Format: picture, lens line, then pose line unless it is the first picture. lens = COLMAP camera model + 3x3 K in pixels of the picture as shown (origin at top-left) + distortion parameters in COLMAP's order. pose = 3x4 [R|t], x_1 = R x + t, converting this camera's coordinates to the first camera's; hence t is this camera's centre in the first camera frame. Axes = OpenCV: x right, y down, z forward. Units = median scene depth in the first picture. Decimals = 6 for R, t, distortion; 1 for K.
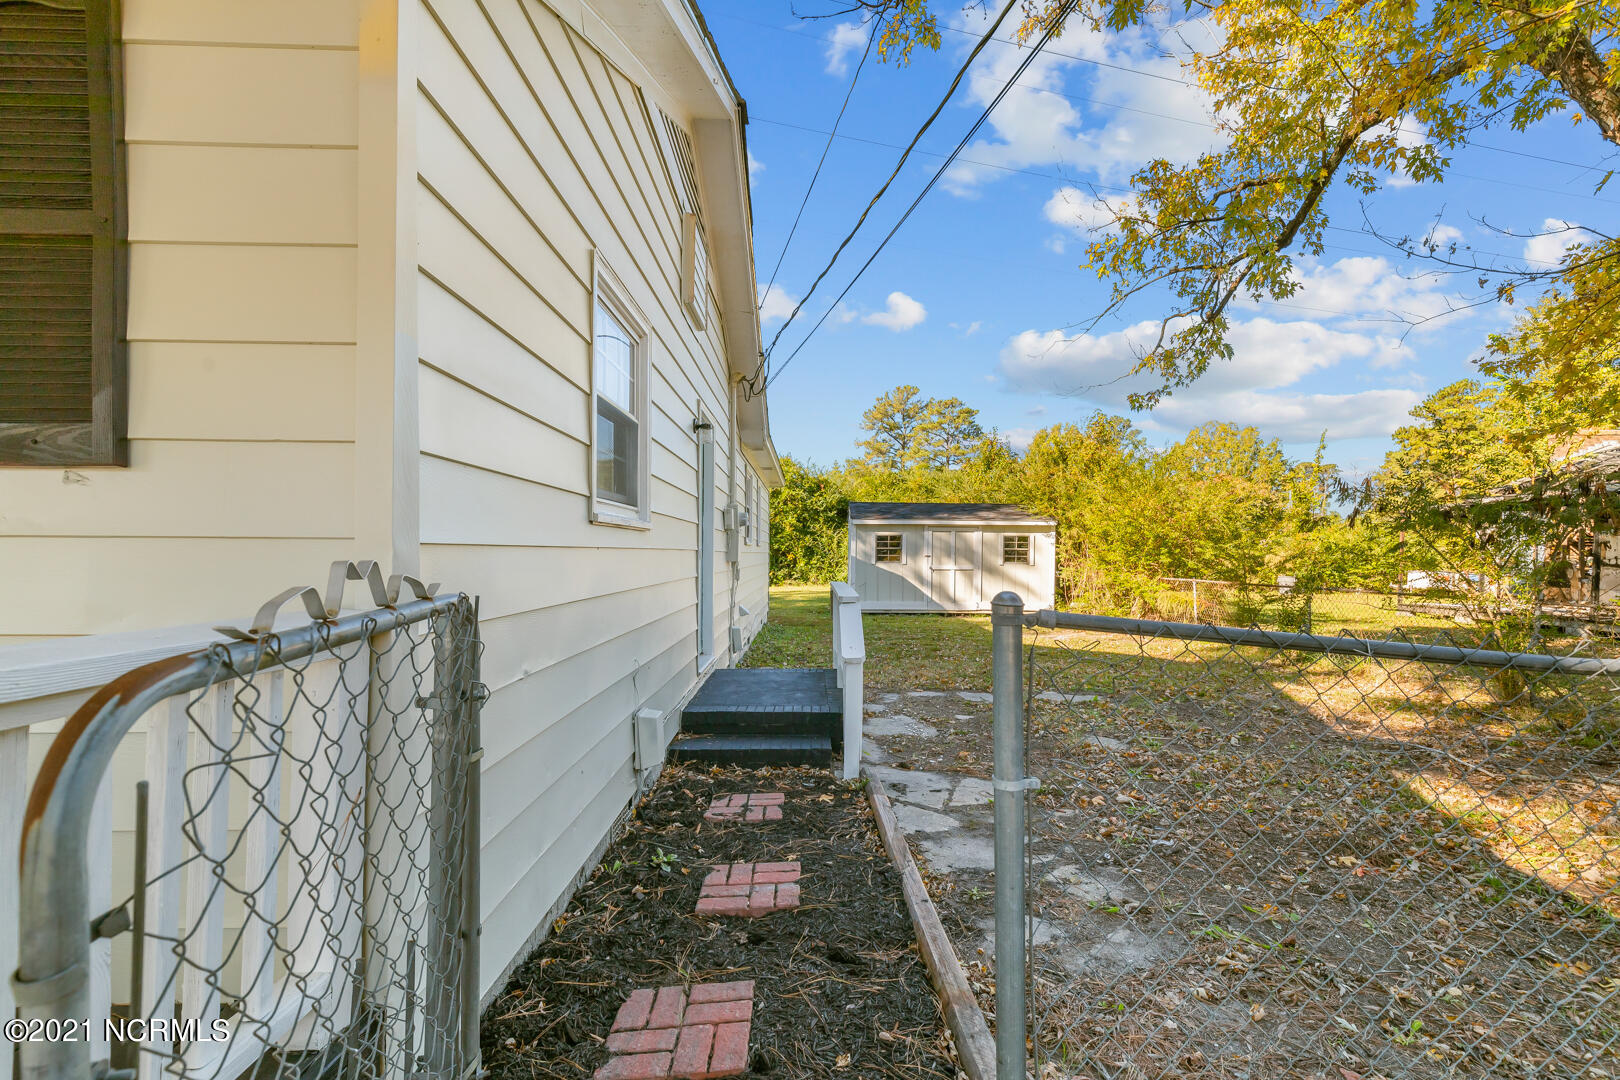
lens RADIAL K [[759.6, 0, 809.6], [0, 759.6, 555.7], [0, 0, 1]] dist [0.000854, -0.000042]
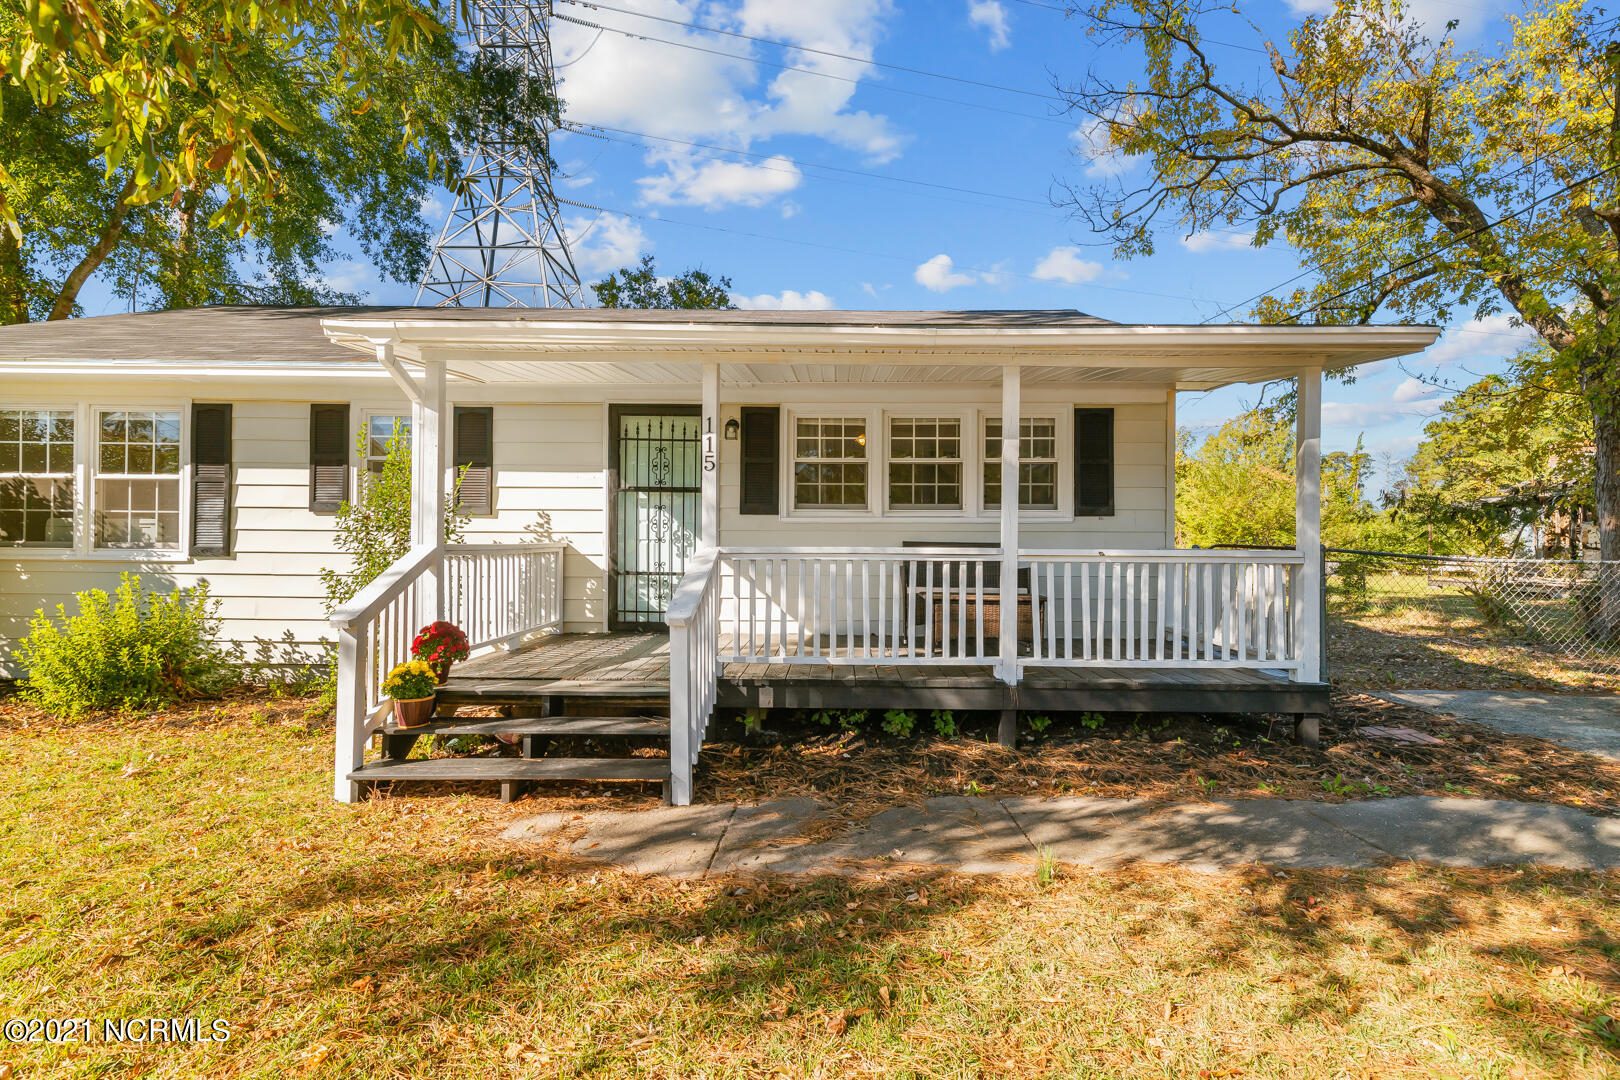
lens RADIAL K [[732.9, 0, 834.4], [0, 732.9, 535.4], [0, 0, 1]] dist [0.003542, 0.000610]
pose [[0.999693, -0.004339, -0.024411, -0.383268], [0.003959, 0.999870, -0.015625, 0.009081], [0.024476, 0.015524, 0.999580, -0.518883]]
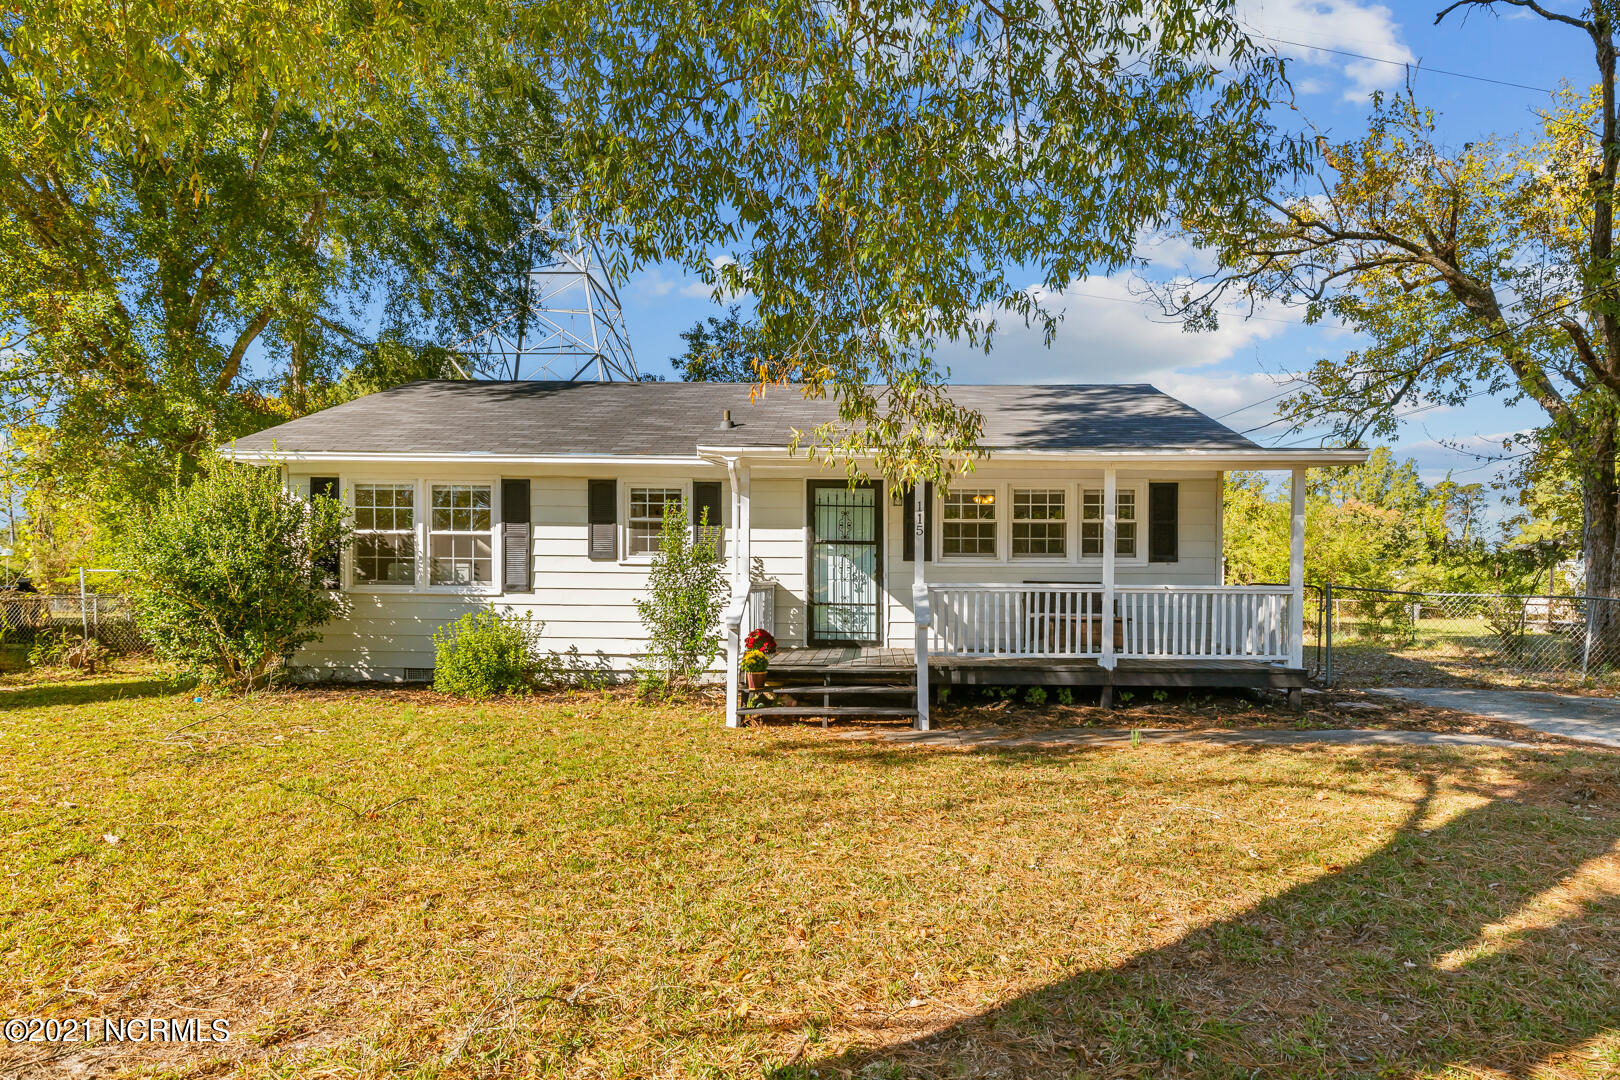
lens RADIAL K [[827.5, 0, 876.7], [0, 827.5, 591.2], [0, 0, 1]] dist [0.000170, -0.000400]
pose [[0.999755, -0.003088, -0.021916, -0.492614], [0.003128, 0.999994, 0.001770, 0.014953], [0.021911, -0.001838, 0.999758, -0.869762]]
